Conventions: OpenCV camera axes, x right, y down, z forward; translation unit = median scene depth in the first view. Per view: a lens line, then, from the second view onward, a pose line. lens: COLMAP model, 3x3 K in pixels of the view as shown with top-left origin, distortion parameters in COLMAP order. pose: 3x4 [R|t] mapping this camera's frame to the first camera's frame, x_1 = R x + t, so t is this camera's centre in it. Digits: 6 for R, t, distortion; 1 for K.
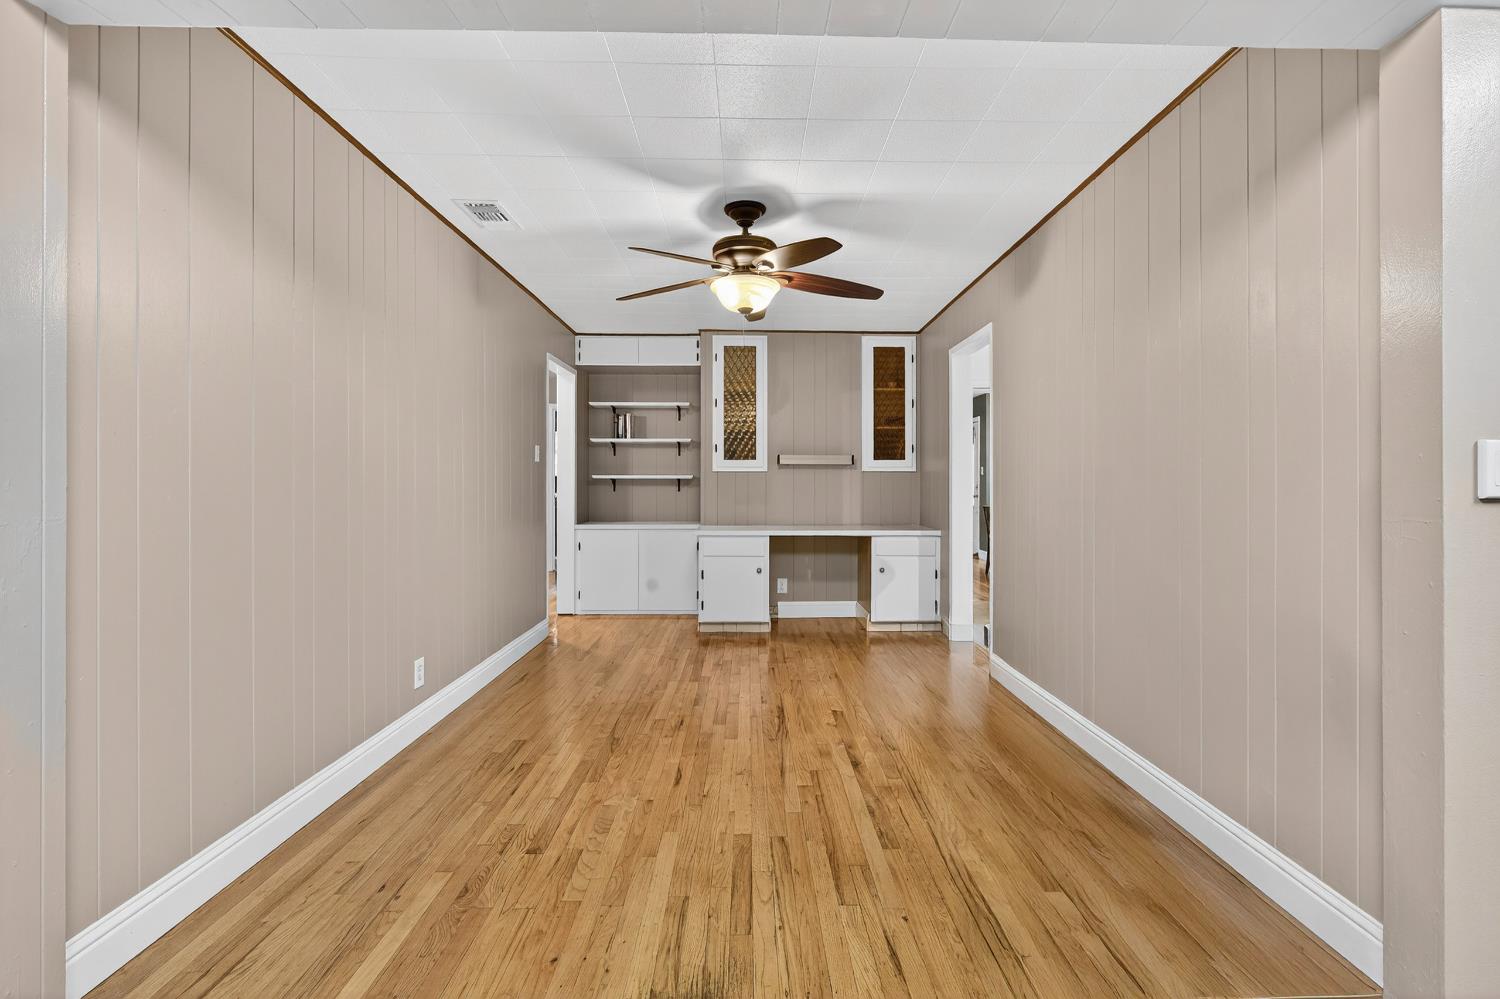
lens RADIAL K [[678.0, 0, 763.0], [0, 678.0, 484.8], [0, 0, 1]] dist [-0.009031, 0.001283]
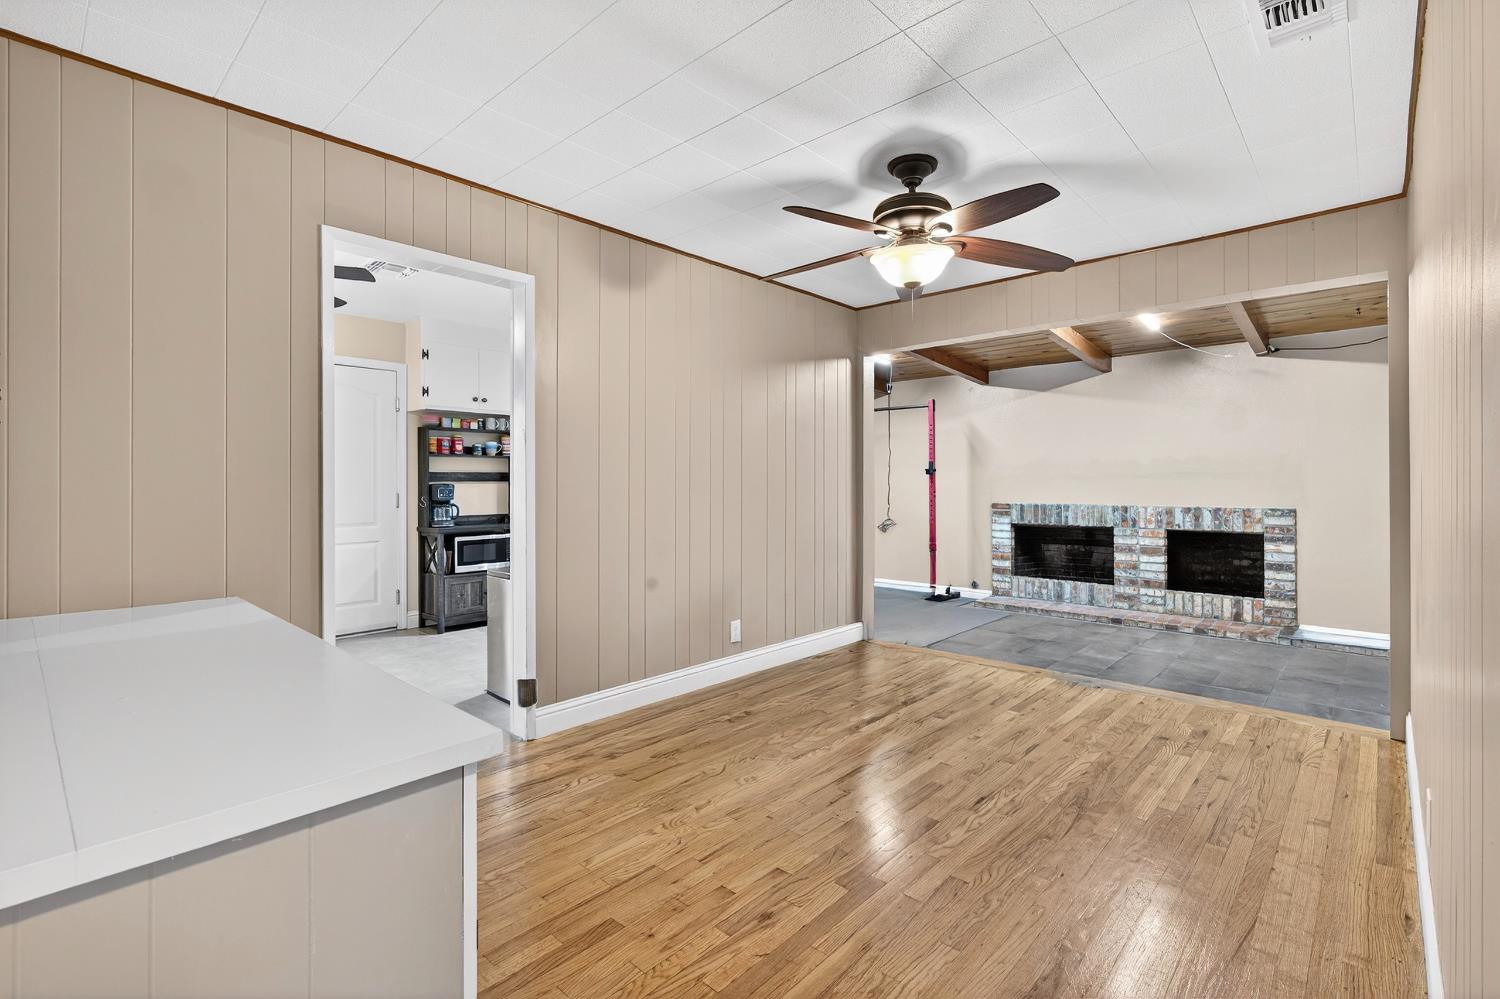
lens RADIAL K [[678.0, 0, 754.4], [0, 678.0, 486.8], [0, 0, 1]] dist [-0.009031, 0.001283]
pose [[-0.713454, -0.000001, 0.700702, -0.296320], [0.006657, 0.999955, 0.006780, -0.006112], [-0.700670, 0.009501, -0.713422, 1.075630]]
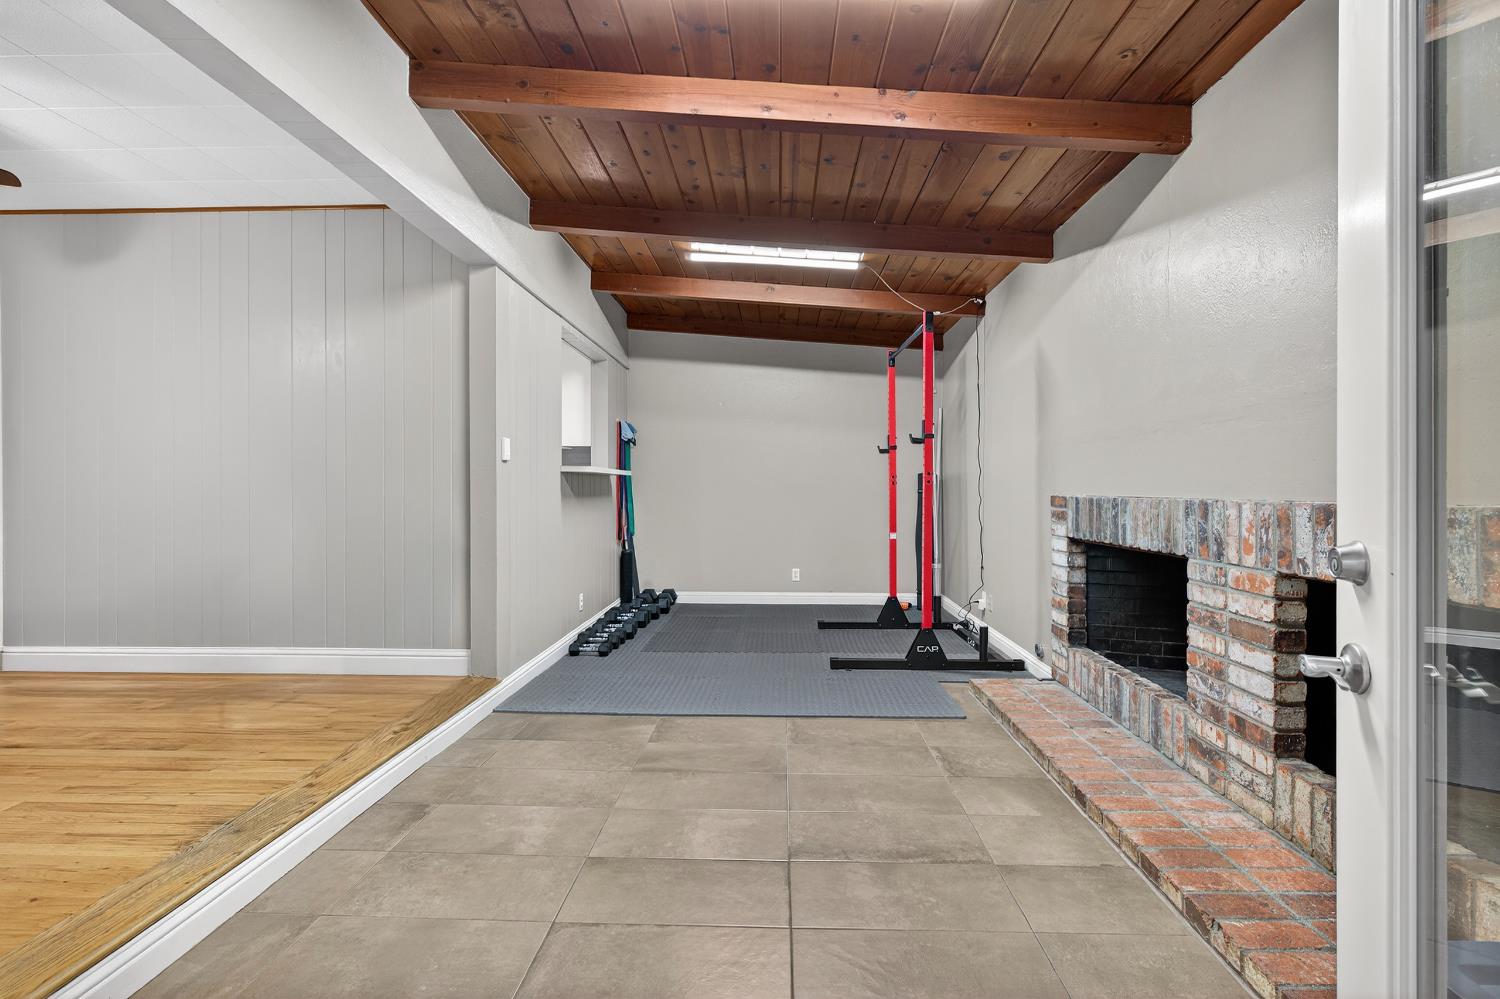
lens RADIAL K [[678.0, 0, 756.0], [0, 678.0, 492.7], [0, 0, 1]] dist [-0.009031, 0.001283]
pose [[0.054376, -0.007357, 0.998493, -0.382402], [0.002407, 0.999971, 0.007236, 0.033479], [-0.998518, 0.002010, 0.054392, -0.032092]]
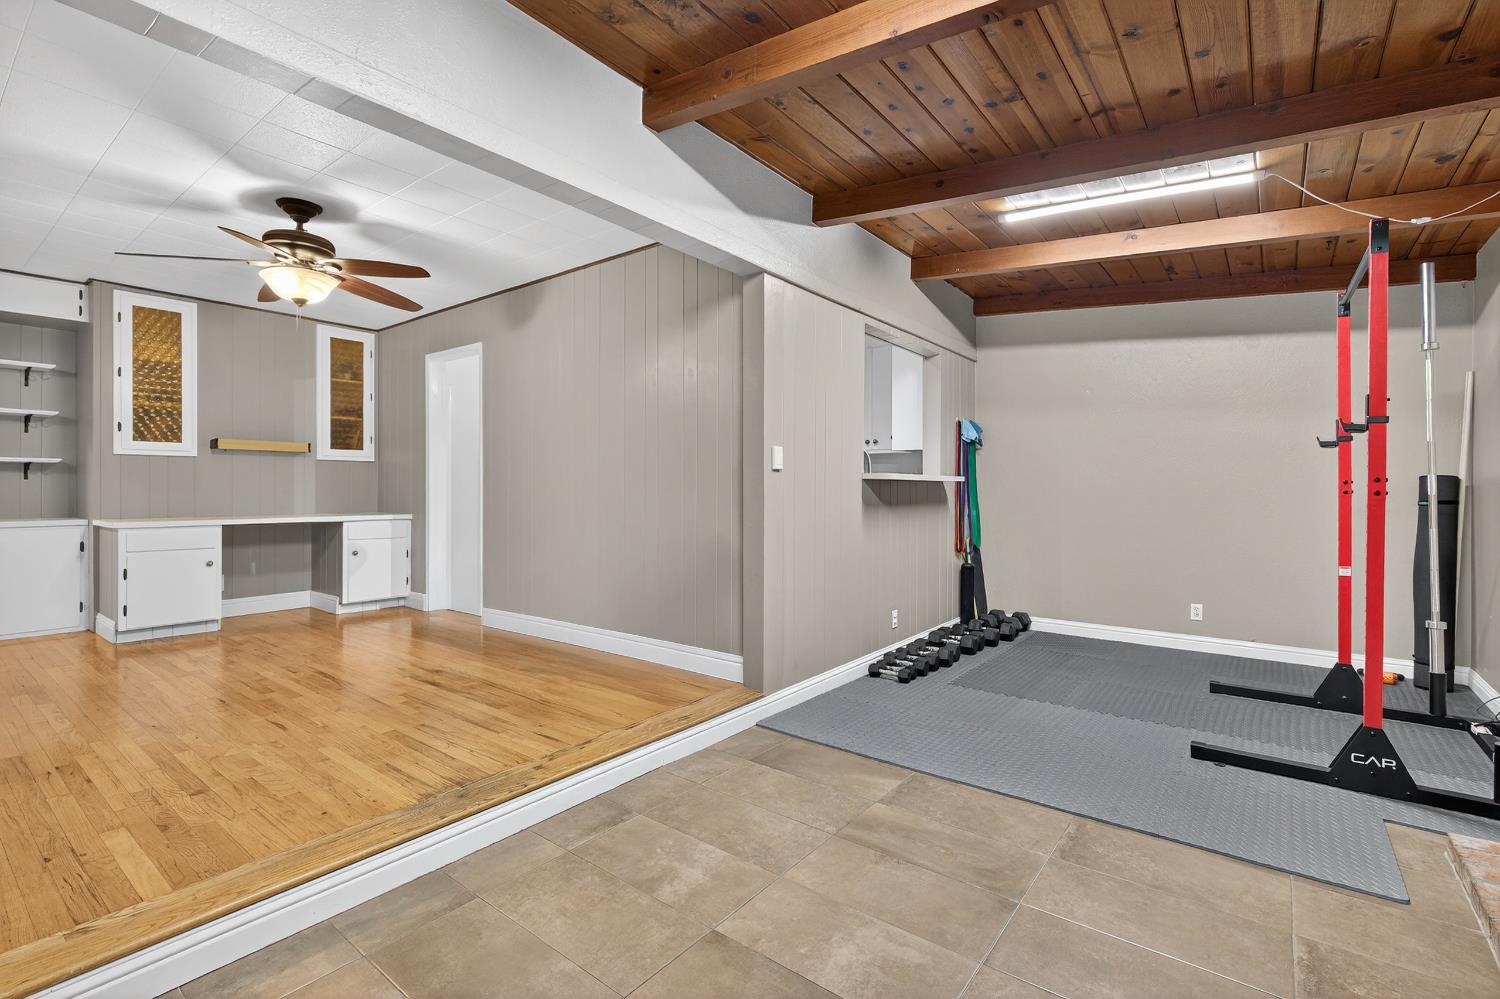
lens RADIAL K [[678.0, 0, 758.1], [0, 678.0, 491.2], [0, 0, 1]] dist [-0.009031, 0.001283]
pose [[0.627929, -0.002897, 0.778265, -0.247917], [-0.001200, 0.999988, 0.004691, 0.023778], [-0.778270, -0.003879, 0.627918, -0.145705]]
